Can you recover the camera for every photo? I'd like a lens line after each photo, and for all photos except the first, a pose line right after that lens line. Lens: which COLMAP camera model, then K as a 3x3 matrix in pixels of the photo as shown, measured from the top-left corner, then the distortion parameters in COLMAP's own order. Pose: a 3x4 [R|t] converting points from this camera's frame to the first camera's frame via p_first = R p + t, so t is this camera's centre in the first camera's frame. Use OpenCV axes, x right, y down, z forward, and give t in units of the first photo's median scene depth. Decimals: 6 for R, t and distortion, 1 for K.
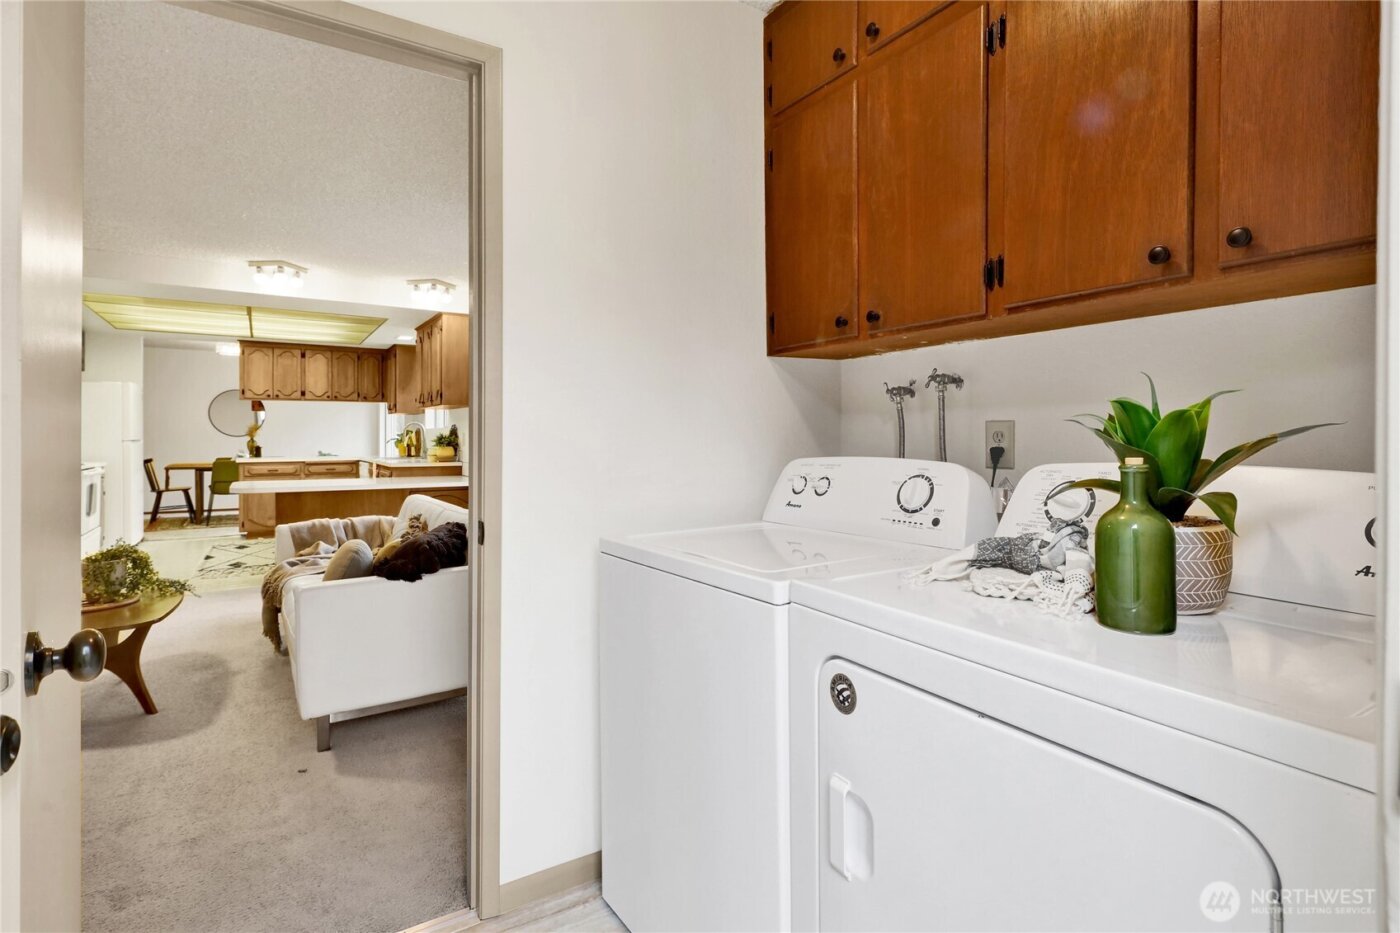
lens RADIAL K [[698.6, 0, 708.5], [0, 698.6, 437.9], [0, 0, 1]] dist [0.009657, -0.001824]
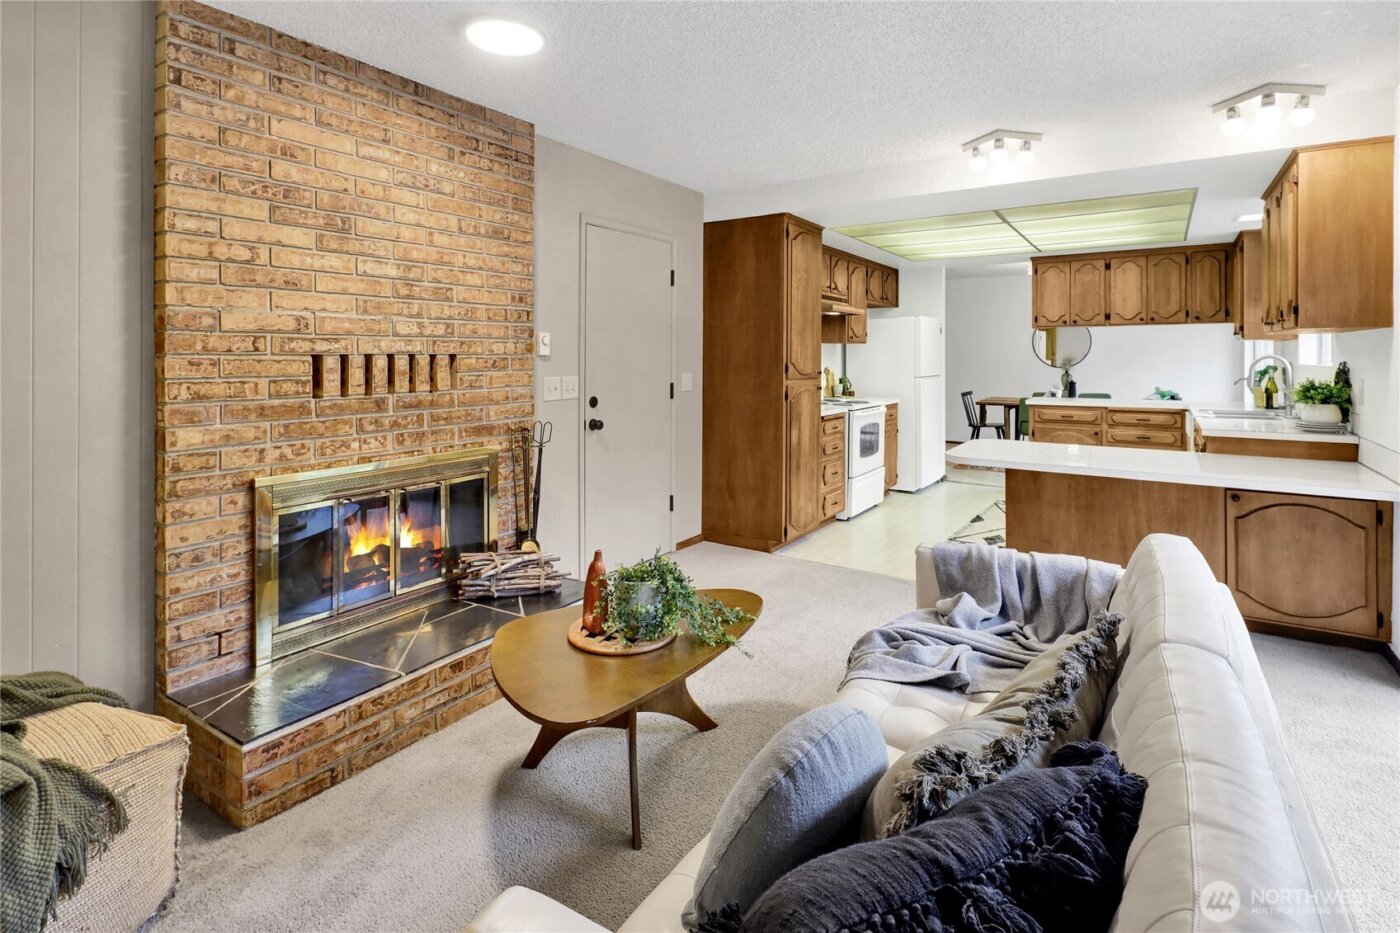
lens RADIAL K [[698.6, 0, 695.6], [0, 698.6, 358.1], [0, 0, 1]] dist [0.009657, -0.001824]
pose [[0.406398, -0.002169, -0.913694, -0.065489], [0.002442, 0.999996, -0.001287, -0.018670], [0.913693, -0.001708, 0.406401, 0.282818]]
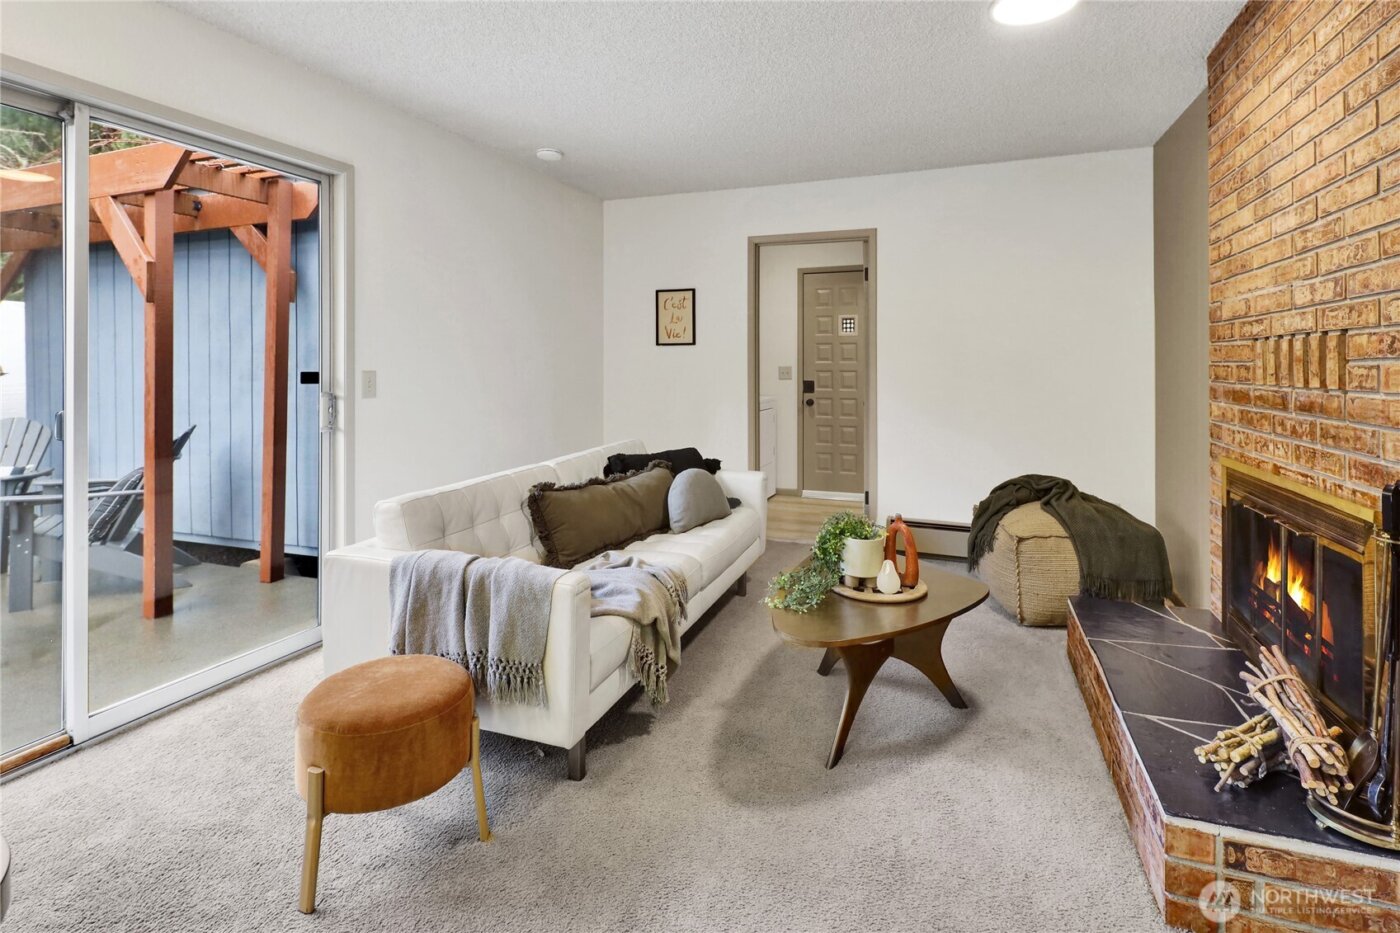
lens RADIAL K [[698.6, 0, 690.3], [0, 698.6, 365.7], [0, 0, 1]] dist [0.009657, -0.001824]
pose [[-0.581257, -0.001366, 0.813719, -0.508190], [0.002361, 0.999992, 0.003366, -0.011672], [-0.813717, 0.003878, -0.581248, 0.600471]]
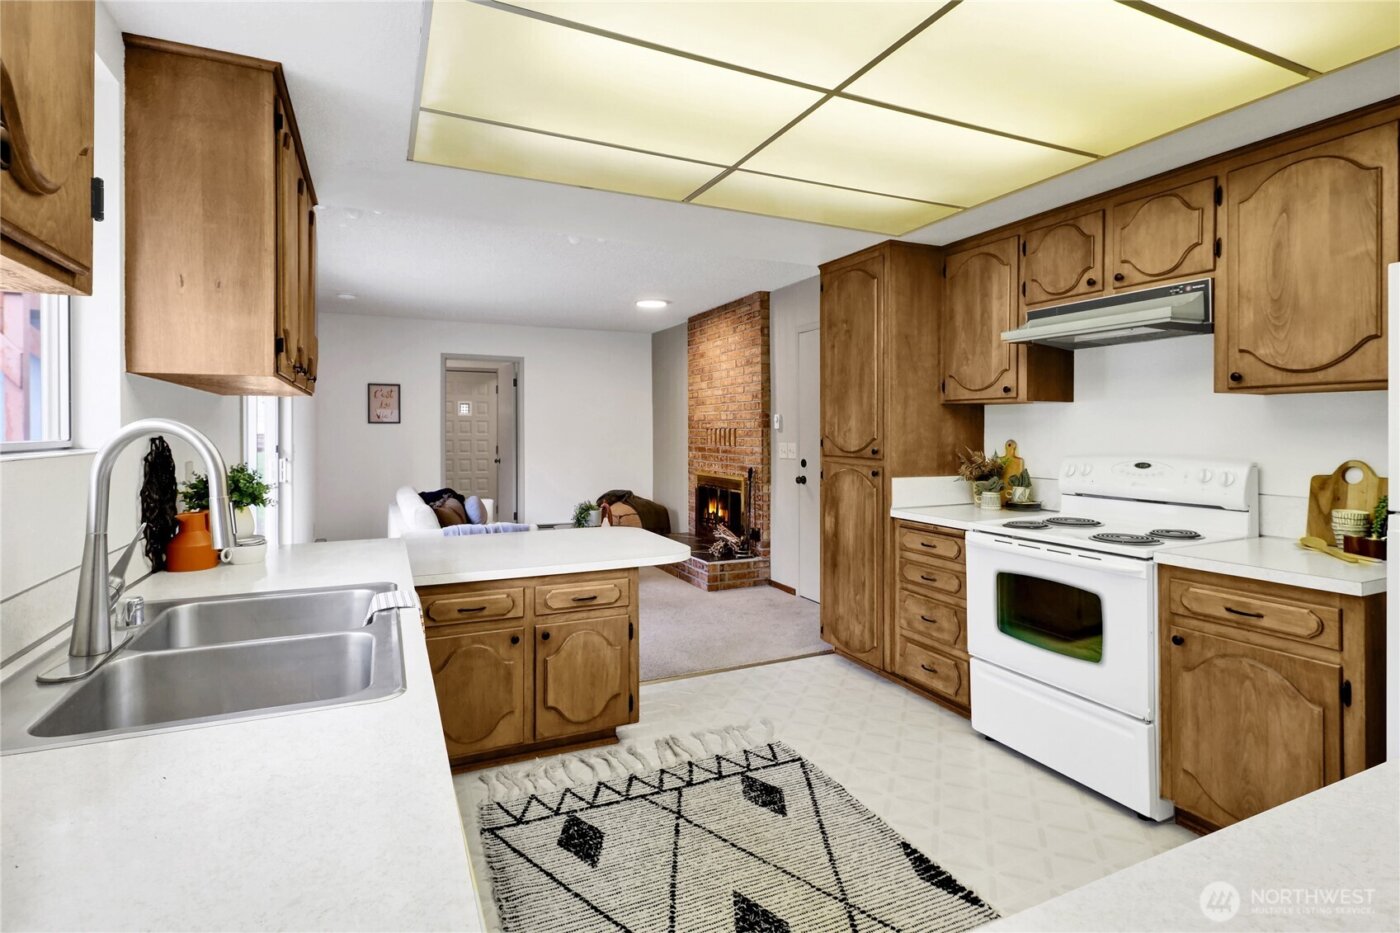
lens RADIAL K [[698.6, 0, 720.6], [0, 698.6, 432.6], [0, 0, 1]] dist [0.009657, -0.001824]
pose [[-0.992481, -0.002023, 0.122382, -0.524373], [-0.001286, 0.999981, 0.006095, -0.021527], [-0.122392, 0.005892, -0.992464, 1.048162]]
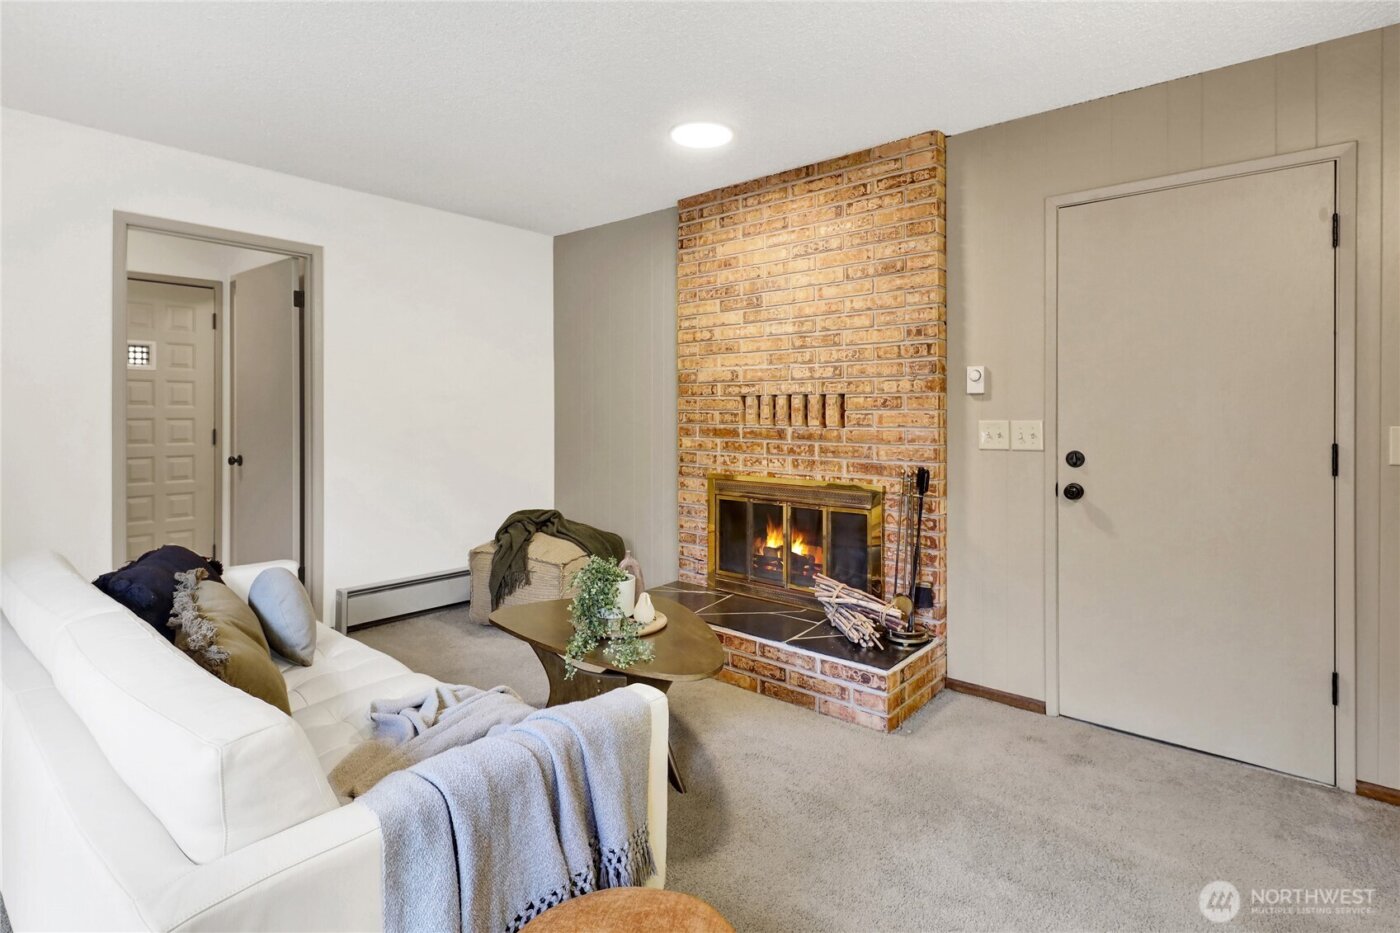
lens RADIAL K [[698.6, 0, 724.5], [0, 698.6, 408.6], [0, 0, 1]] dist [0.009657, -0.001824]
pose [[-0.952870, -0.002973, -0.303365, -0.266254], [-0.003332, 0.999994, 0.000666, -0.013080], [0.303361, 0.001646, -0.952874, 0.673246]]
